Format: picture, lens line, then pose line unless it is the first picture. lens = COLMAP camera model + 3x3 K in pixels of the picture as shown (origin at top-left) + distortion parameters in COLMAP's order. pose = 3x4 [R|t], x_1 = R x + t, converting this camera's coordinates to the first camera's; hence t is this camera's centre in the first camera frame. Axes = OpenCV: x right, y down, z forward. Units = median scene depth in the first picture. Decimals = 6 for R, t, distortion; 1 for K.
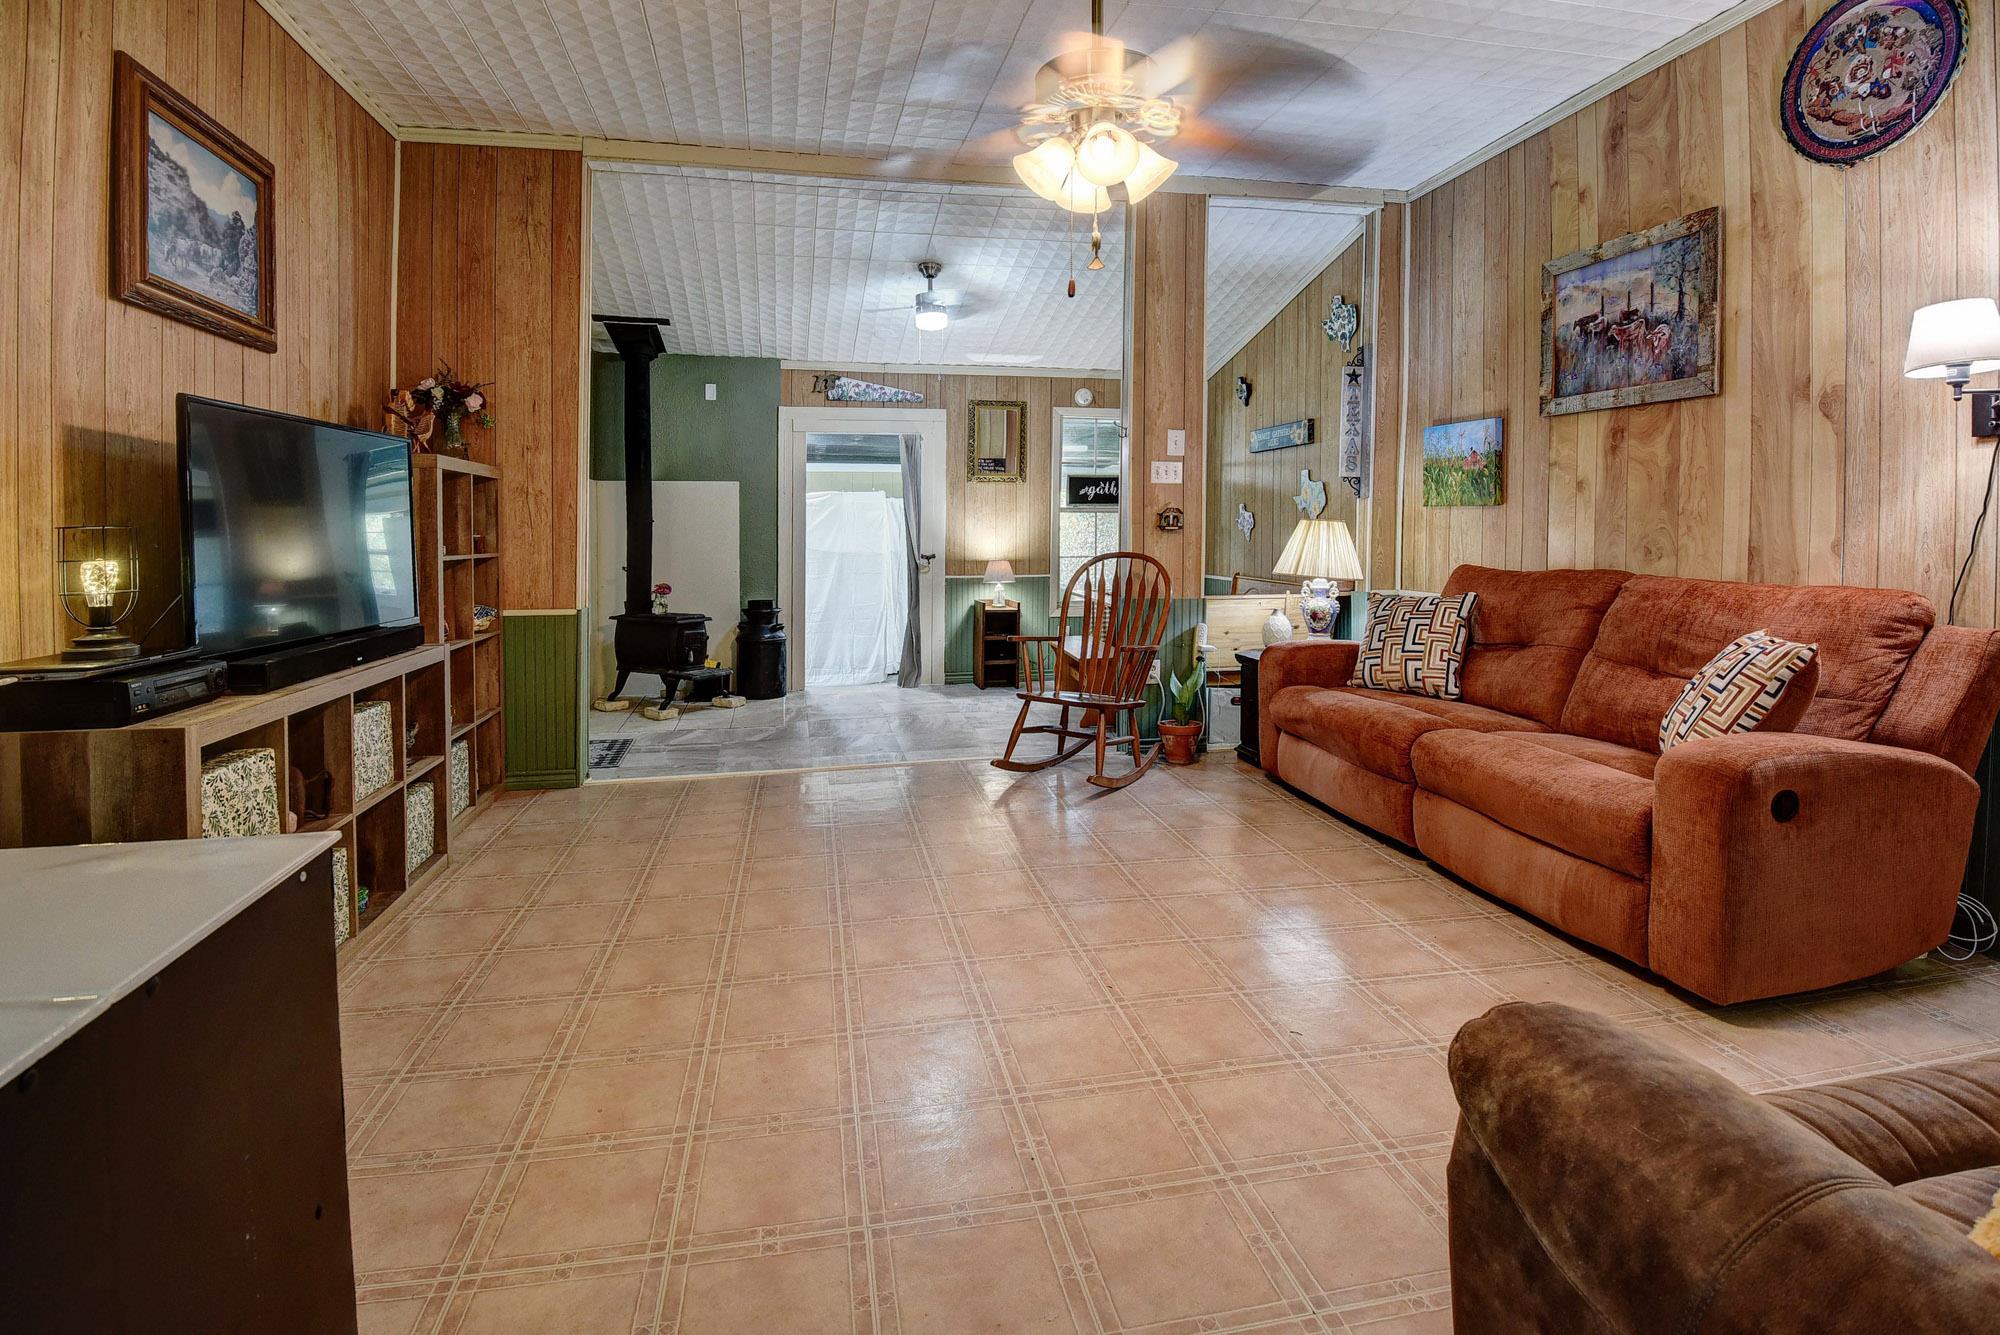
lens RADIAL K [[993.3, 0, 991.8], [0, 993.3, 547.6], [0, 0, 1]] dist [-0.032677, -0.000082]
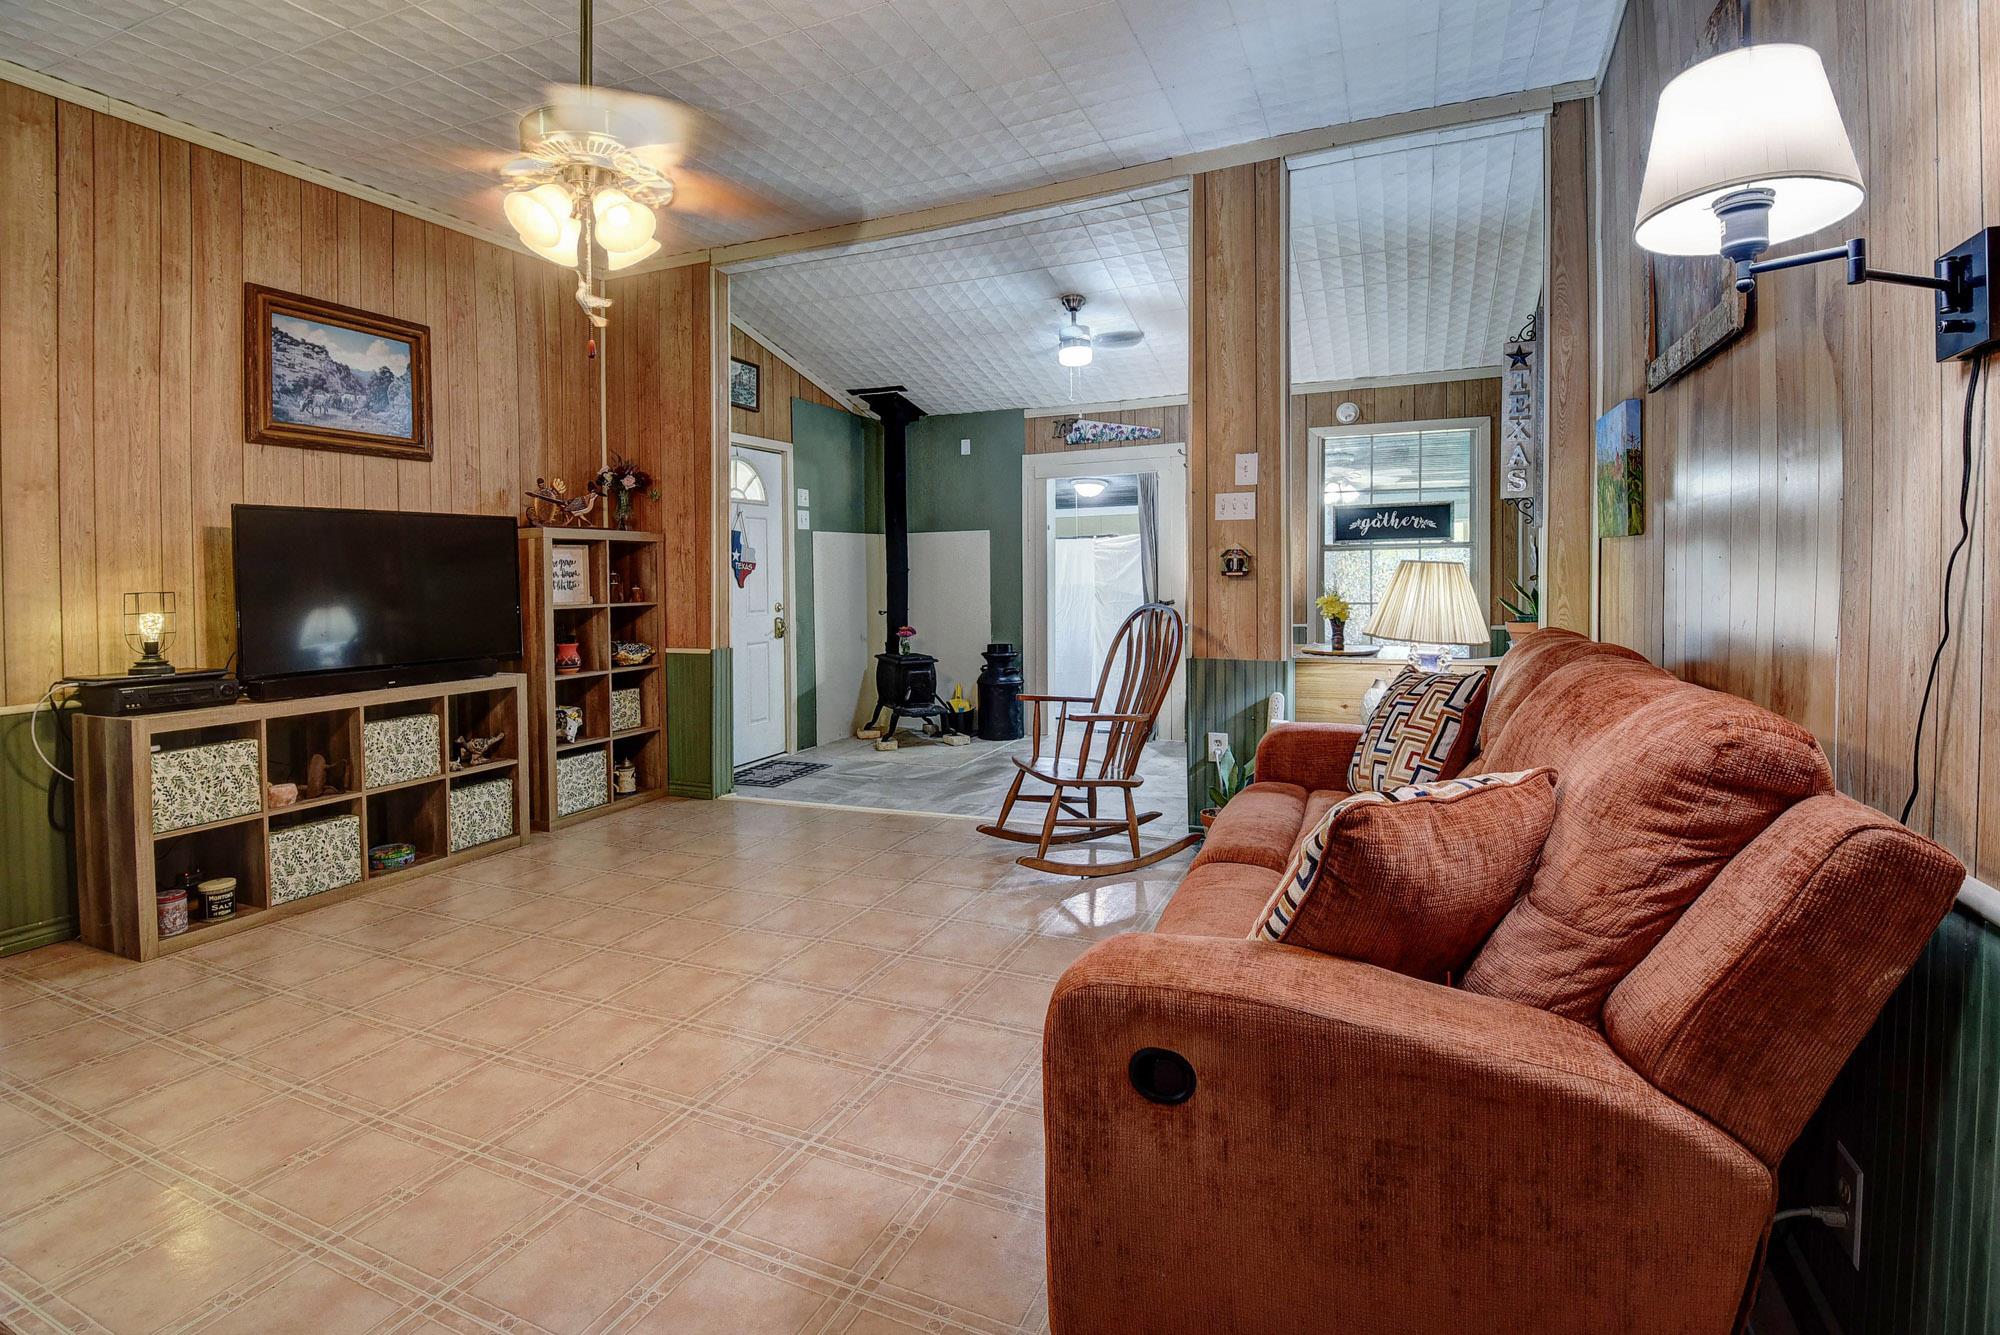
lens RADIAL K [[988.3, 0, 960.7], [0, 988.3, 576.5], [0, 0, 1]] dist [-0.000904, -0.033363]
pose [[0.808324, -0.010555, -0.588643, 0.573580], [0.005220, 0.999928, -0.010763, -0.012052], [0.588714, 0.005627, 0.808322, 0.246670]]
